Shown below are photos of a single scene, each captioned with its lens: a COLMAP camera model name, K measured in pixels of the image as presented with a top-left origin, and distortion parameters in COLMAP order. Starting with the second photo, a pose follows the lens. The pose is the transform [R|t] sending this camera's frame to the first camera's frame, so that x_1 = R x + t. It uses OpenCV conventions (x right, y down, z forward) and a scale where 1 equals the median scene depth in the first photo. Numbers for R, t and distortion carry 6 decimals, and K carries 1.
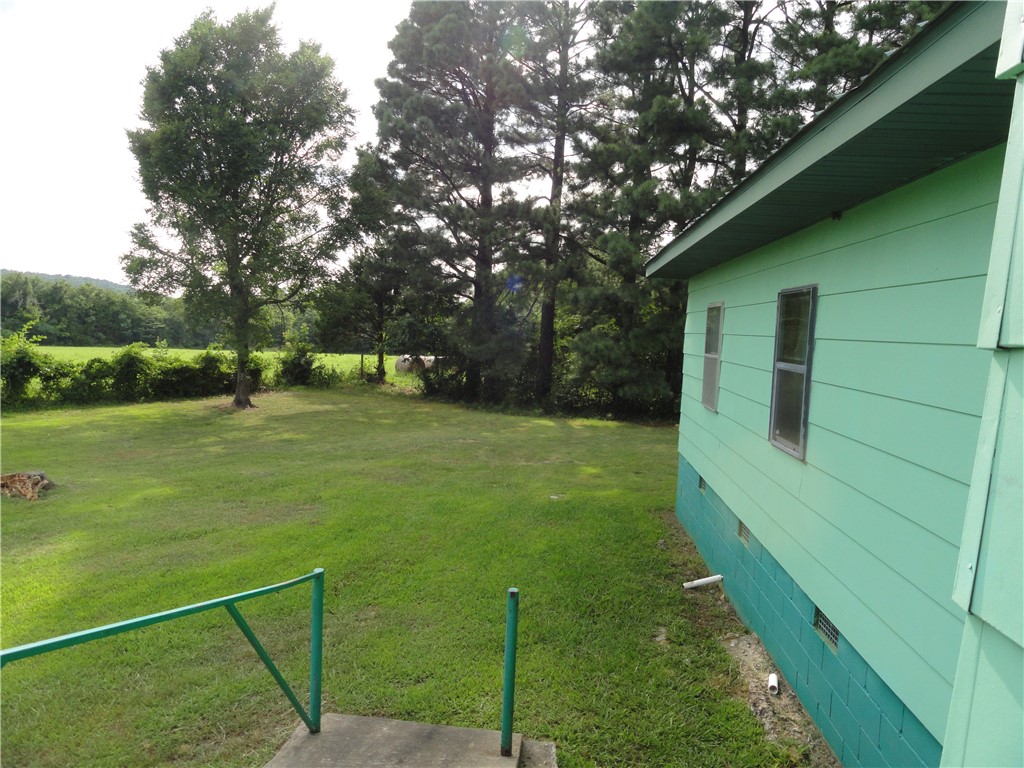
lens RADIAL K [[720.2, 0, 509.8], [0, 720.2, 384.7], [0, 0, 1]] dist [0.002549, -0.003008]
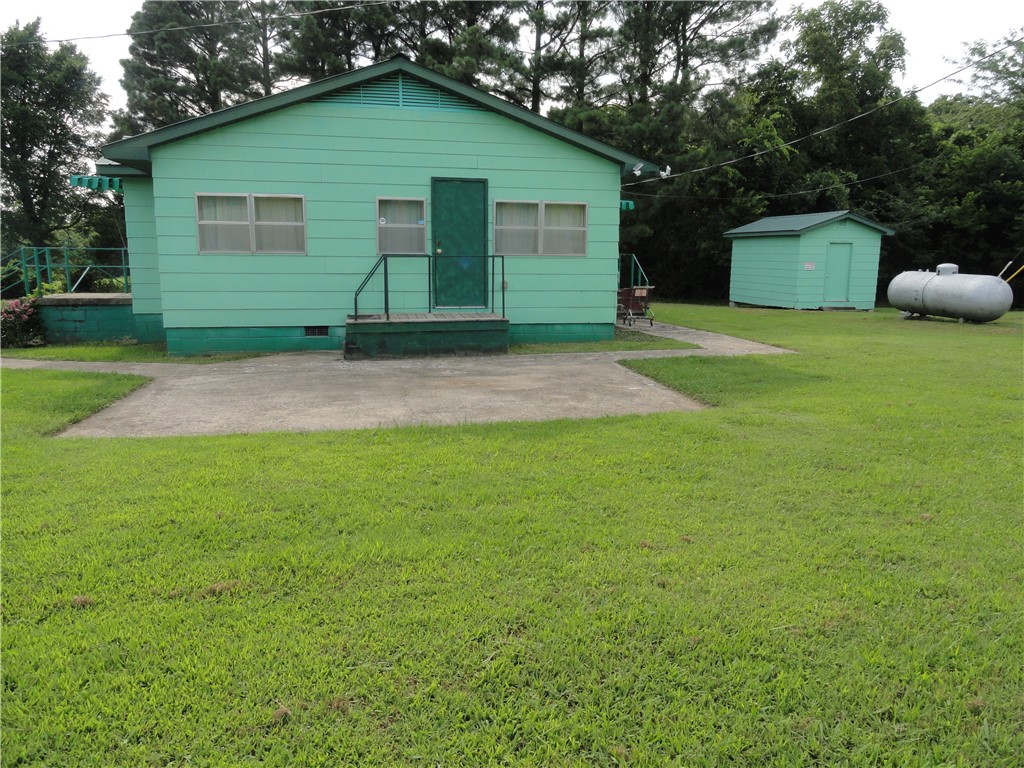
lens RADIAL K [[720.2, 0, 509.8], [0, 720.2, 384.7], [0, 0, 1]] dist [0.002549, -0.003008]
pose [[0.961141, -0.087330, 0.261882, 0.127677], [0.057359, 0.991116, 0.119994, 0.073800], [-0.270034, -0.100310, 0.957611, -0.648318]]
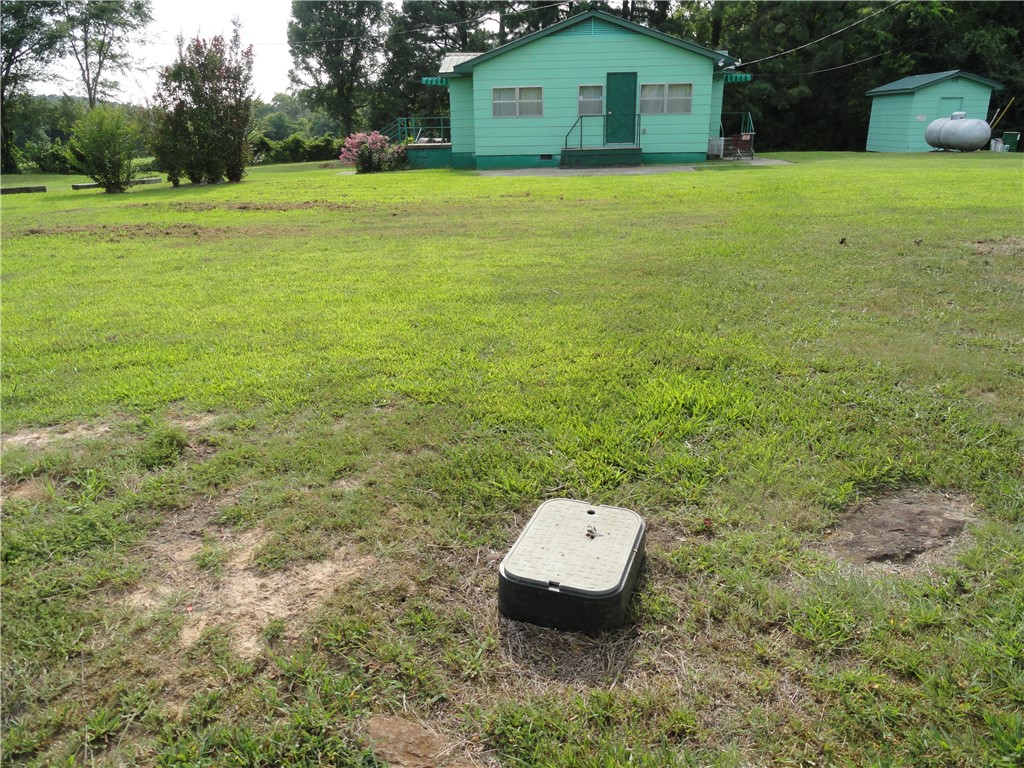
lens RADIAL K [[720.2, 0, 509.8], [0, 720.2, 384.7], [0, 0, 1]] dist [0.002549, -0.003008]
pose [[0.997804, -0.060719, -0.026445, 0.092611], [0.065601, 0.960958, 0.268804, 0.116993], [0.009091, -0.269948, 0.962832, -1.134009]]
